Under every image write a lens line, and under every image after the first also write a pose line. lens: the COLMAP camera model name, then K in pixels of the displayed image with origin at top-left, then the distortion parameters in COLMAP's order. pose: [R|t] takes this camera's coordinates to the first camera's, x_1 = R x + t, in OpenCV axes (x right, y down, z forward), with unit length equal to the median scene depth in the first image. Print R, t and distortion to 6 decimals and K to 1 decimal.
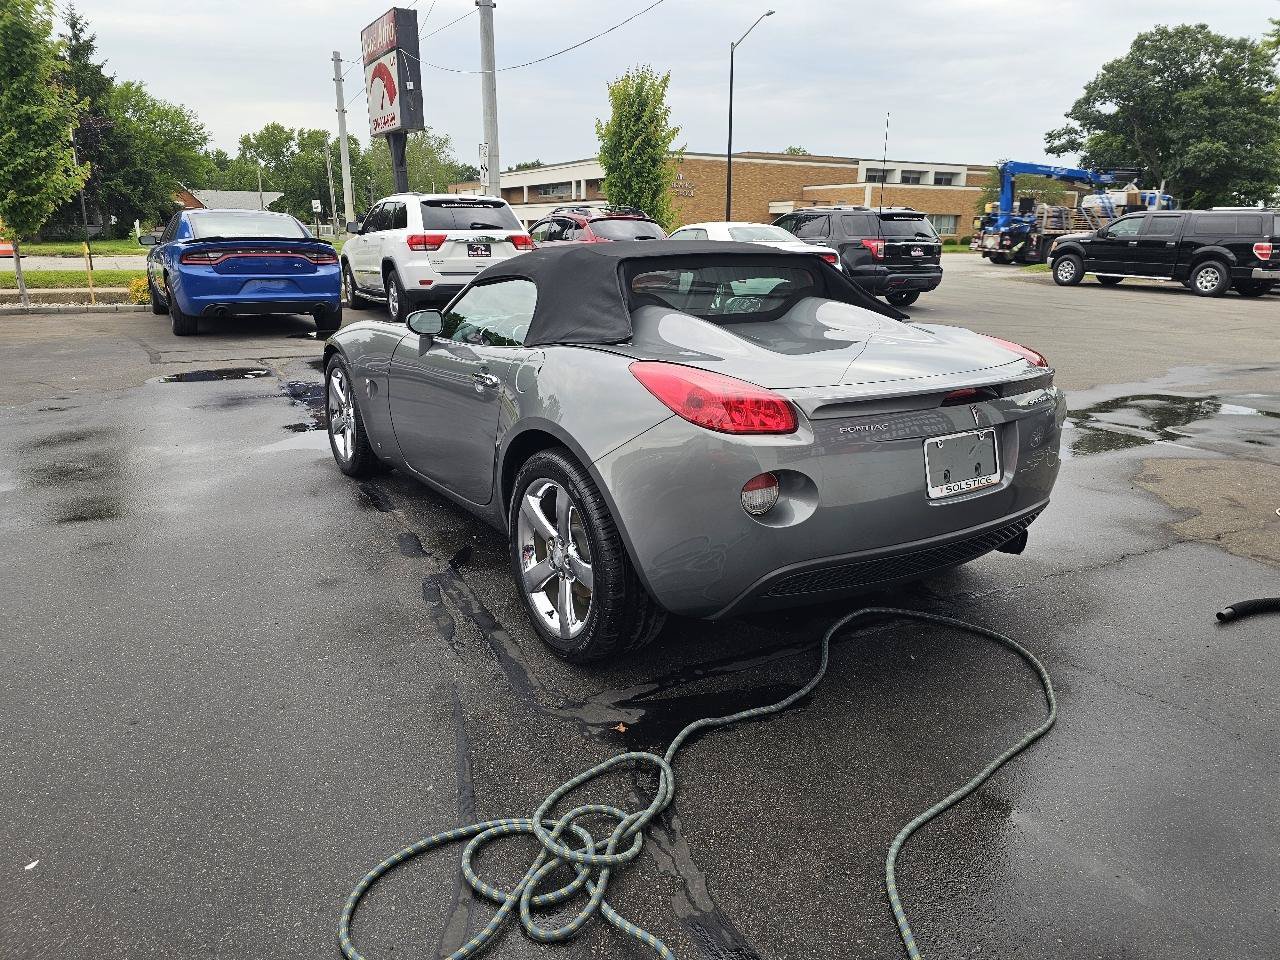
lens RADIAL K [[853.9, 0, 648.4], [0, 853.9, 469.0], [0, 0, 1]] dist [0.053636, -0.045598]
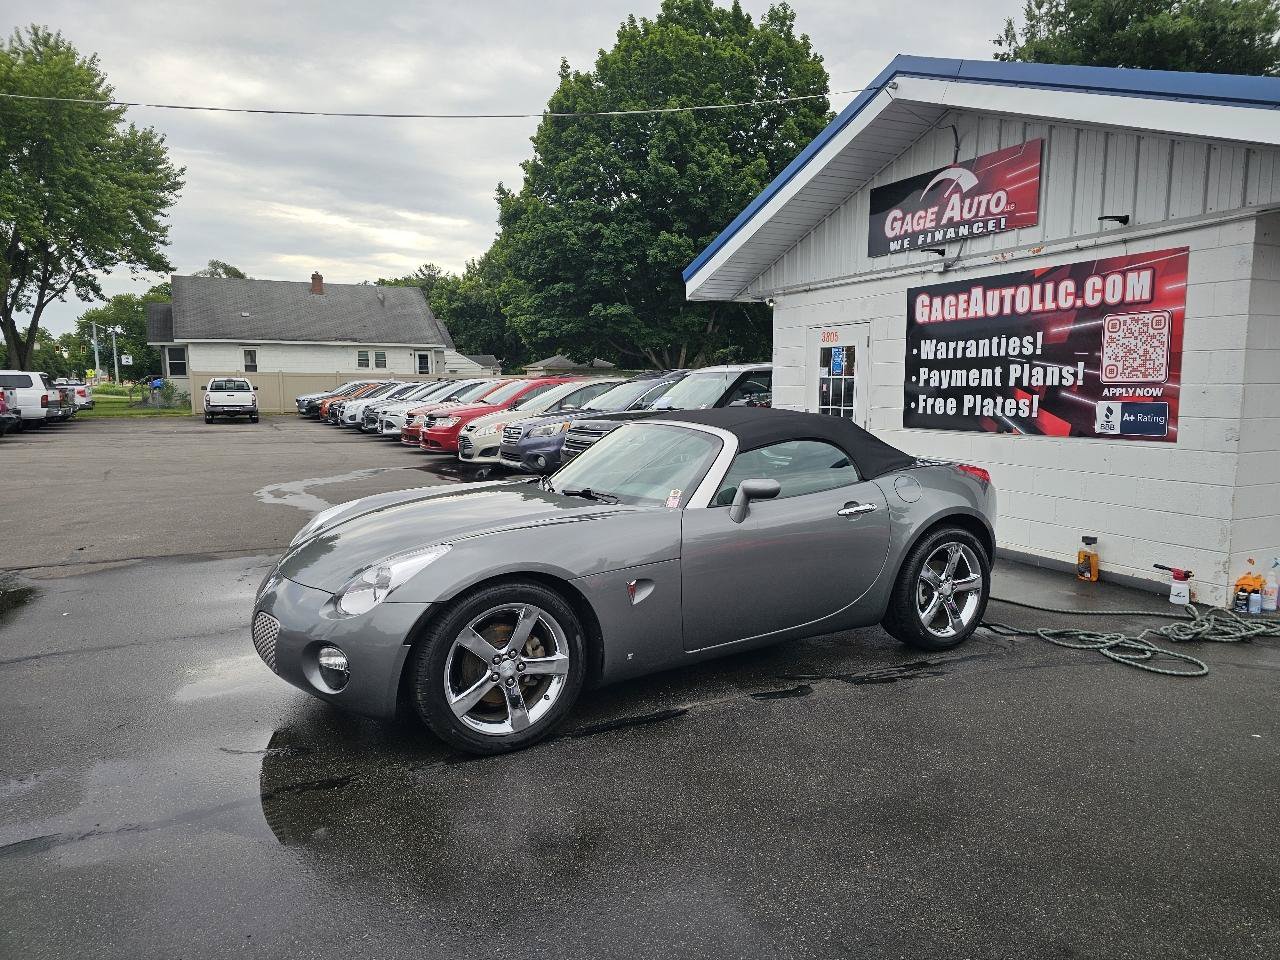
lens RADIAL K [[853.9, 0, 652.4], [0, 853.9, 482.7], [0, 0, 1]] dist [0.053636, -0.045598]
pose [[0.045149, -0.128298, 0.990707, -0.259629], [0.269393, 0.956542, 0.111597, -0.064597], [-0.961971, 0.261851, 0.077749, 0.199027]]
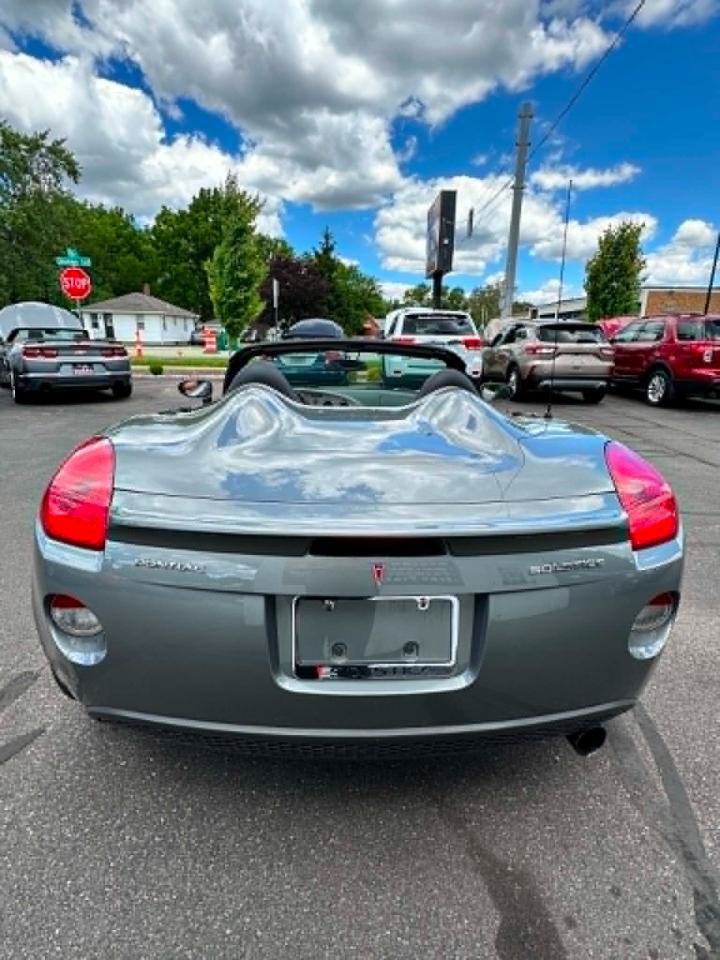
lens RADIAL K [[489.6, 0, 353.6], [0, 489.6, 478.6], [0, 0, 1]] dist [-0.001740, -0.001070]
pose [[0.866439, 0.143973, -0.478075, 0.043164], [-0.141922, 0.989043, 0.040639, -0.036408], [0.478688, 0.032638, 0.877378, 0.145720]]
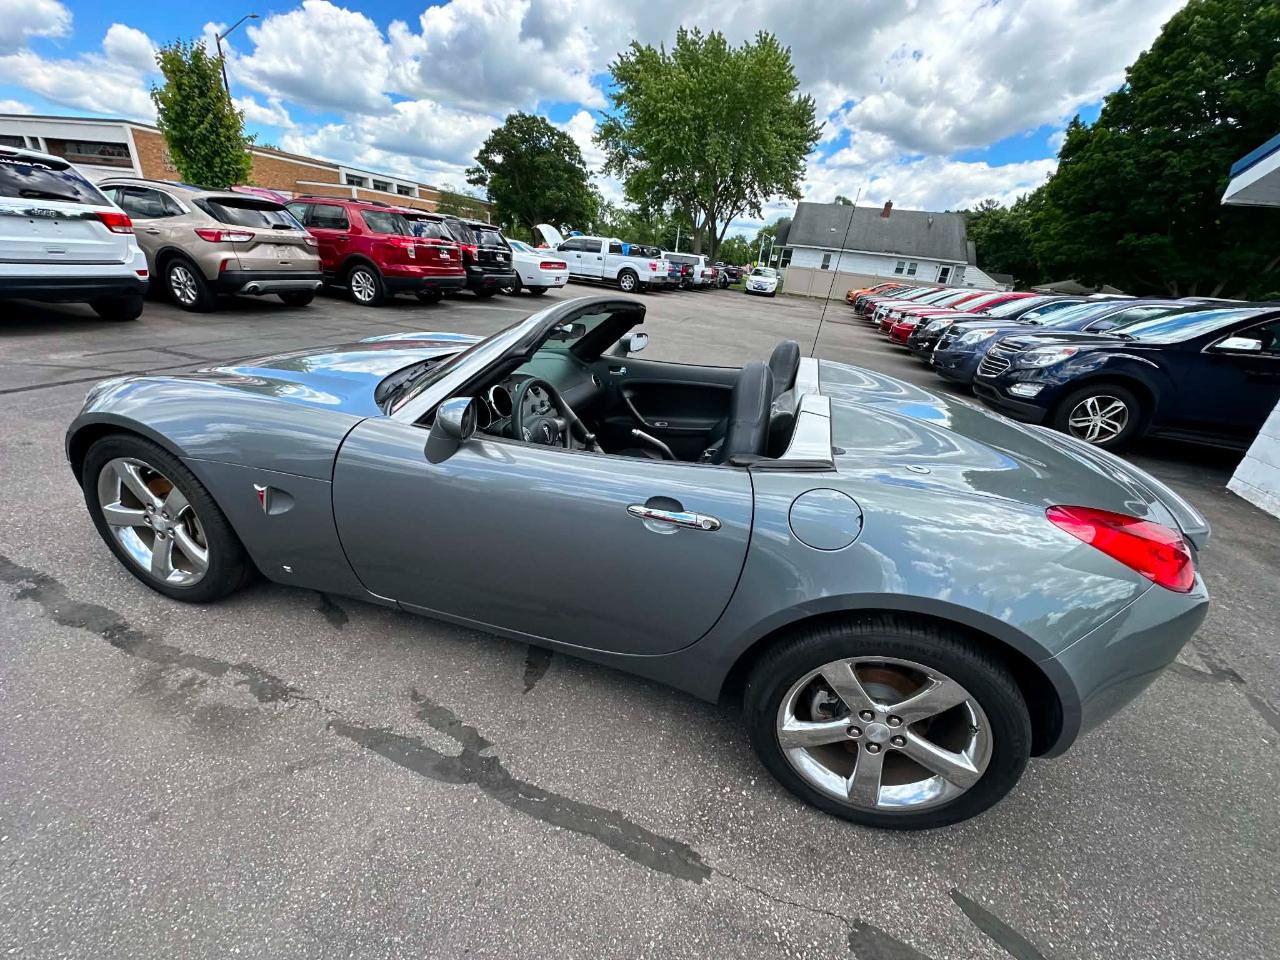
lens RADIAL K [[519.0, 0, 640.4], [0, 519.0, 468.4], [0, 0, 1]] dist [0.002388, -0.001674]
pose [[0.737619, -0.194703, 0.646536, -0.106986], [0.086305, 0.976856, 0.195715, -0.056732], [-0.669679, -0.088564, 0.737351, 0.177829]]
